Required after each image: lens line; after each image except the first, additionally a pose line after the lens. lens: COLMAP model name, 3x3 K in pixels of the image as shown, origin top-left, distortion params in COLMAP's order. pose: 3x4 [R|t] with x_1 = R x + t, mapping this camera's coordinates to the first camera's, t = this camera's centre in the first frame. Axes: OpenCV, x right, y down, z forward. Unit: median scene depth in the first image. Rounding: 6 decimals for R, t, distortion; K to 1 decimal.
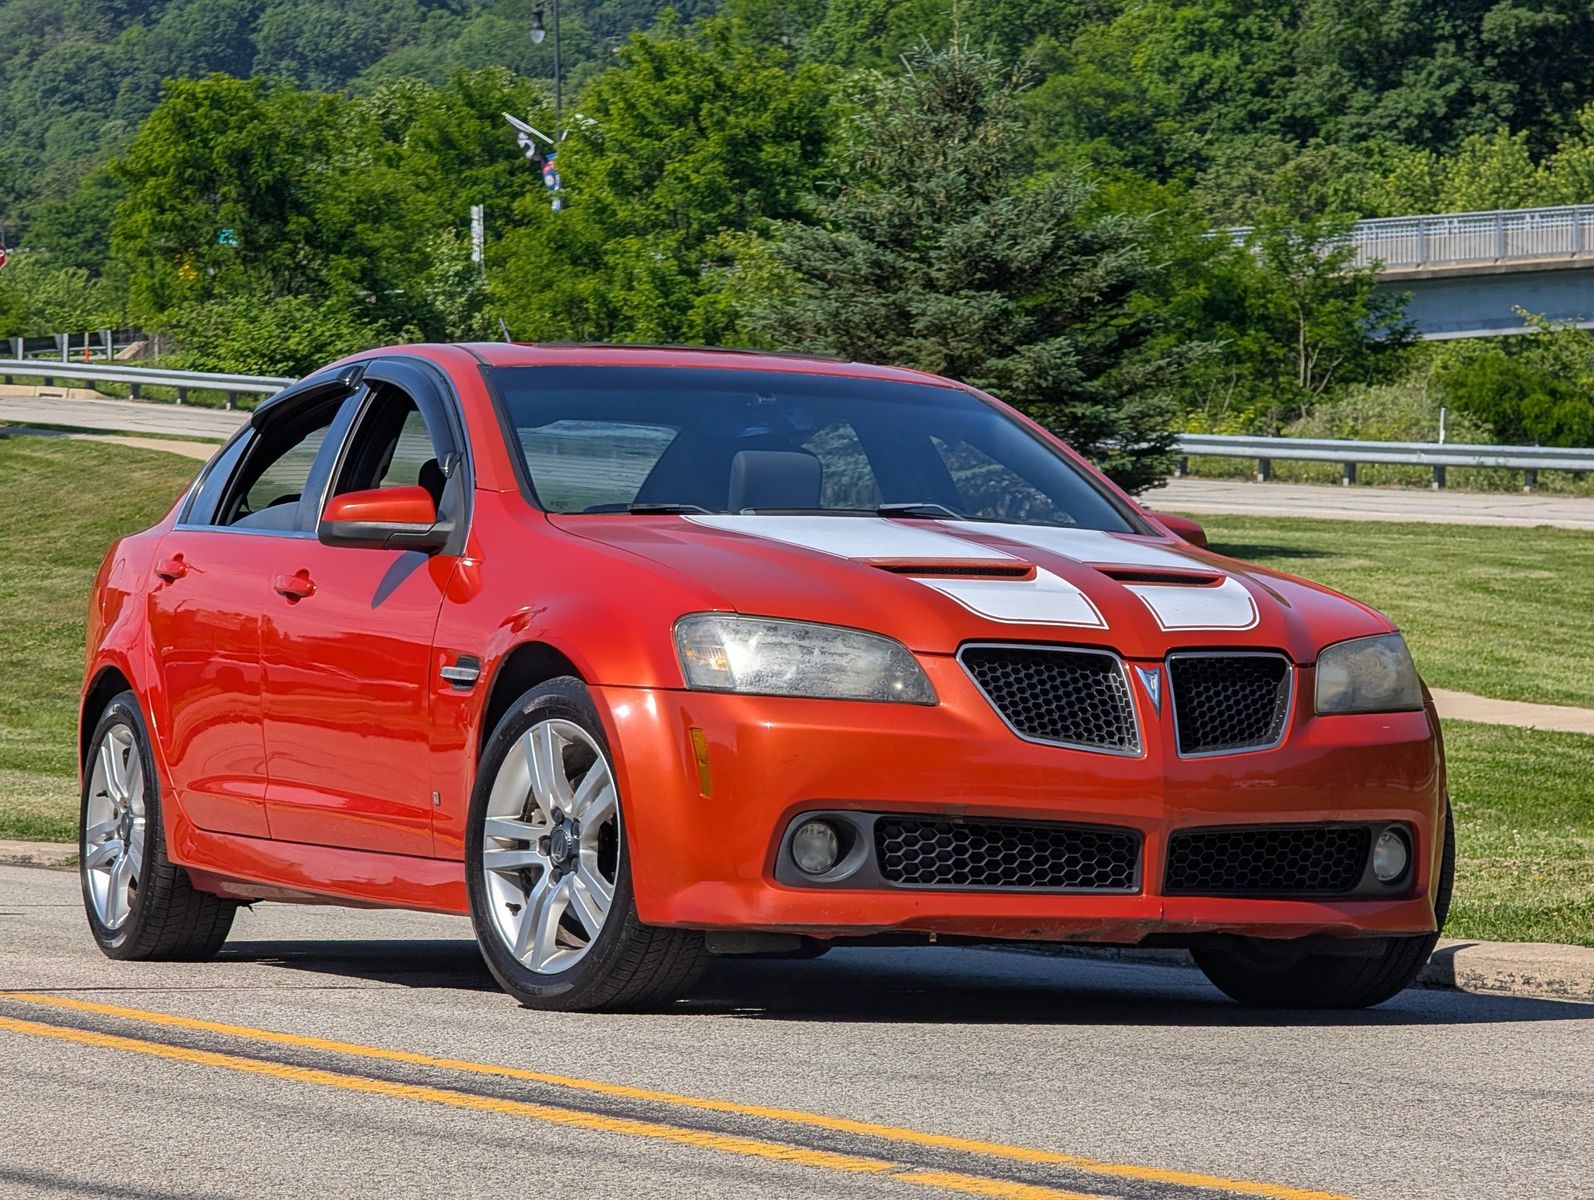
lens RADIAL K [[5806.3, 0, 798.9], [0, 5806.3, 566.2], [0, 0, 1]] dist [0.424322, 1.849995]
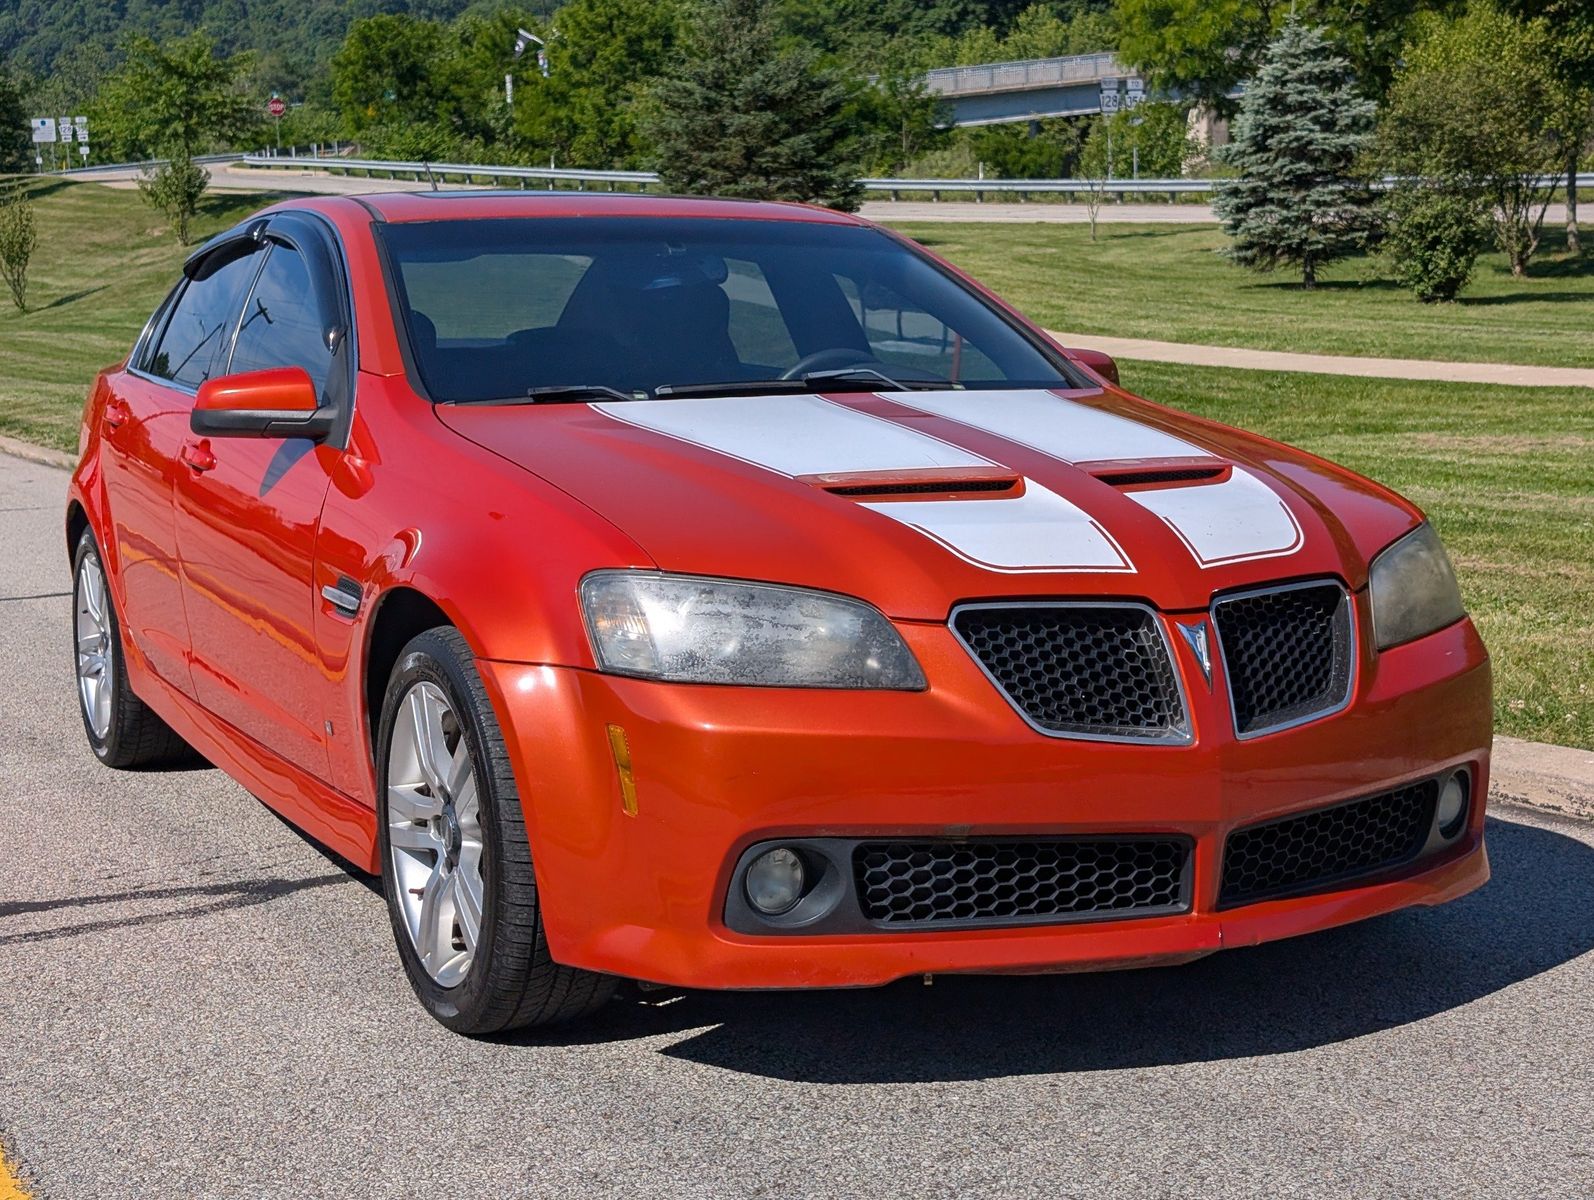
lens RADIAL K [[2487.2, 0, 796.5], [0, 2487.2, 635.0], [0, 0, 1]] dist [0.208409, -0.999362]
pose [[0.998129, -0.041367, 0.045036, -0.001766], [0.033686, 0.986600, 0.159644, -0.008103], [-0.051036, -0.157829, 0.986147, 0.150764]]
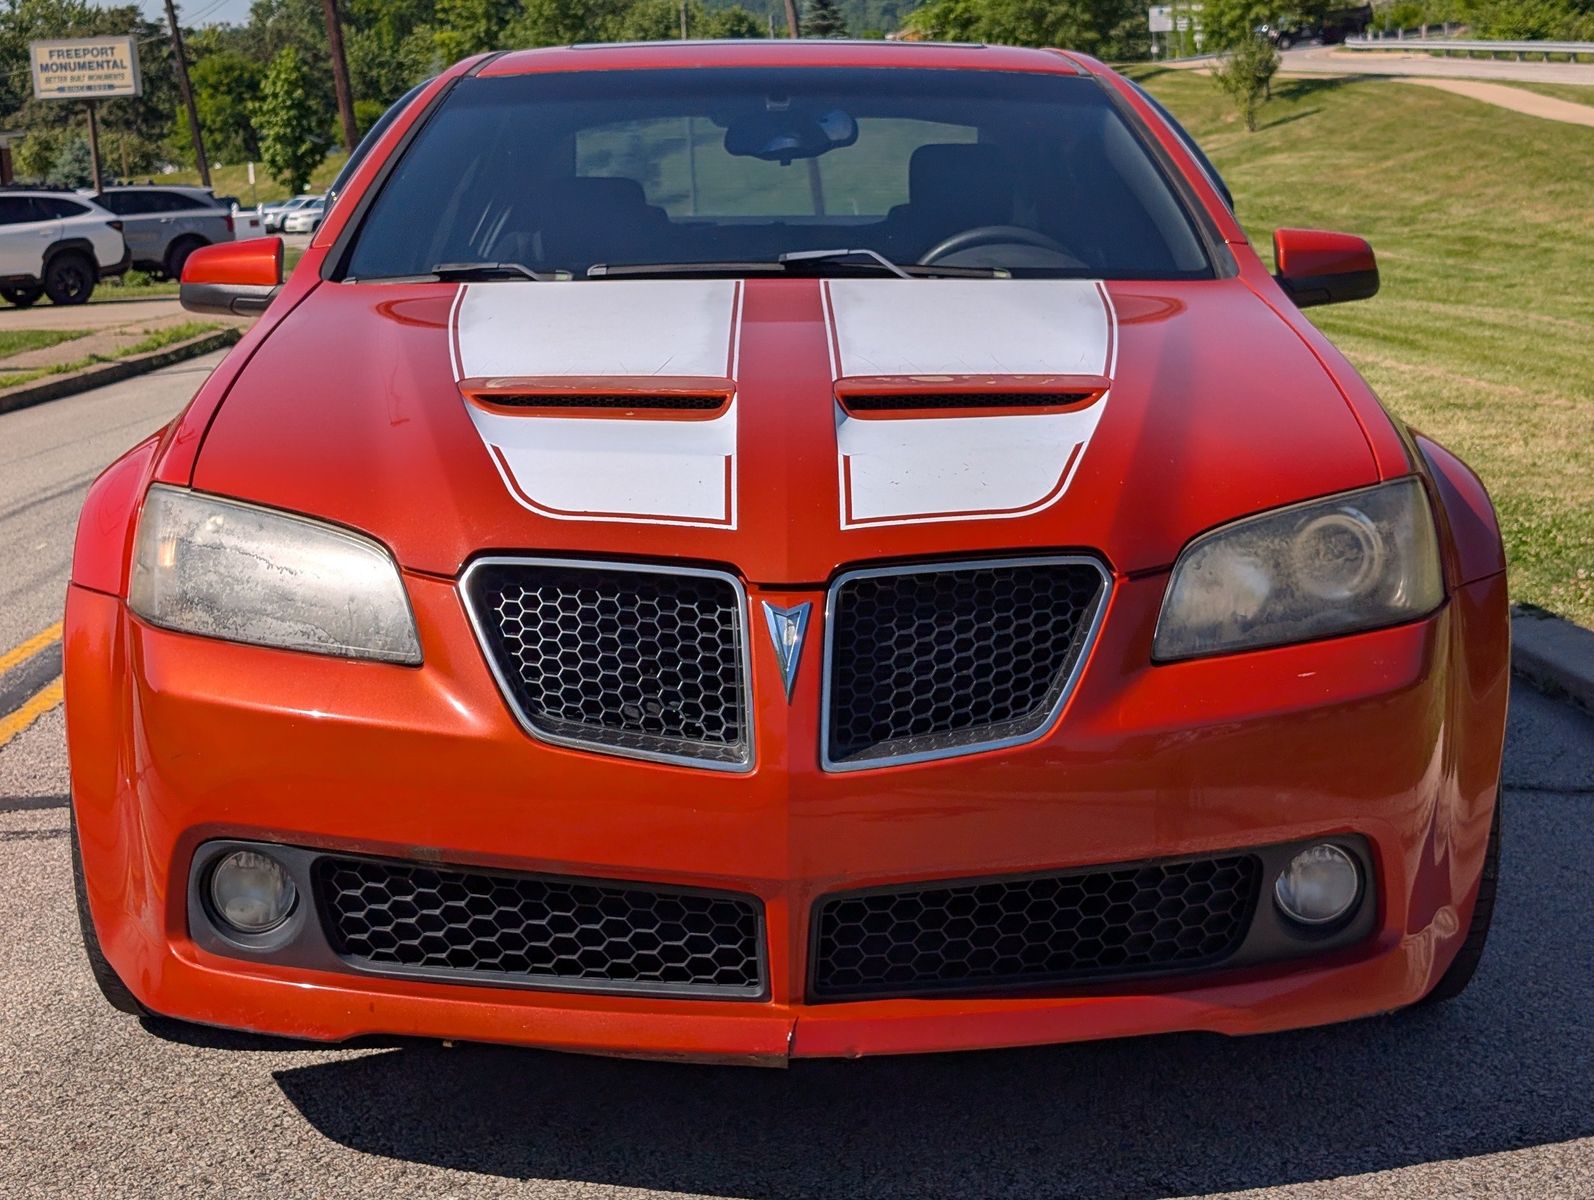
lens RADIAL K [[2482.9, 0, 797.0], [0, 2482.9, 600.0], [0, 0, 1]] dist [0.153789, -0.497639]
pose [[0.922264, 0.035083, -0.384965, 0.034437], [0.035263, 0.984085, 0.174164, -0.005556], [0.384949, -0.174200, 0.906349, 0.175490]]
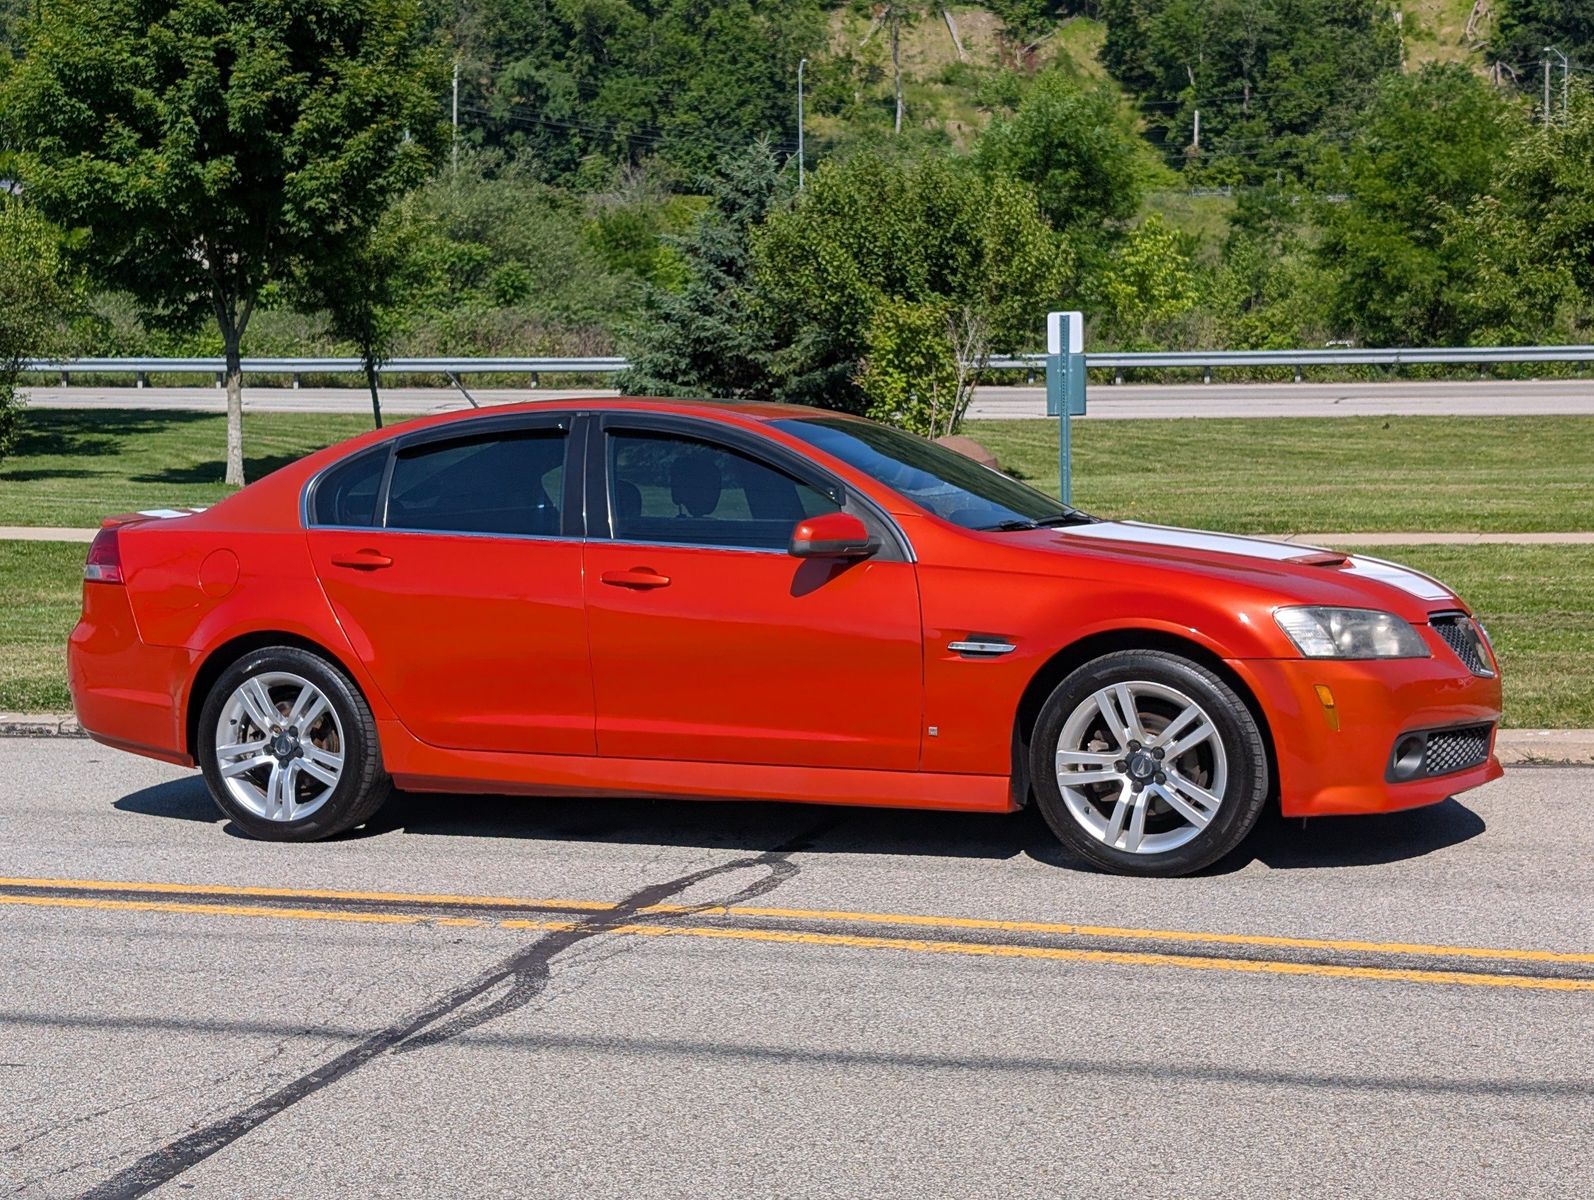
lens RADIAL K [[2493.8, 0, 768.5], [0, 2493.8, 598.1], [0, 0, 1]] dist [0.248469, -1.122587]
pose [[0.705799, -0.070798, 0.704866, -0.128067], [0.008543, 0.995772, 0.091463, -0.012245], [-0.708361, -0.058533, 0.703419, 0.144914]]
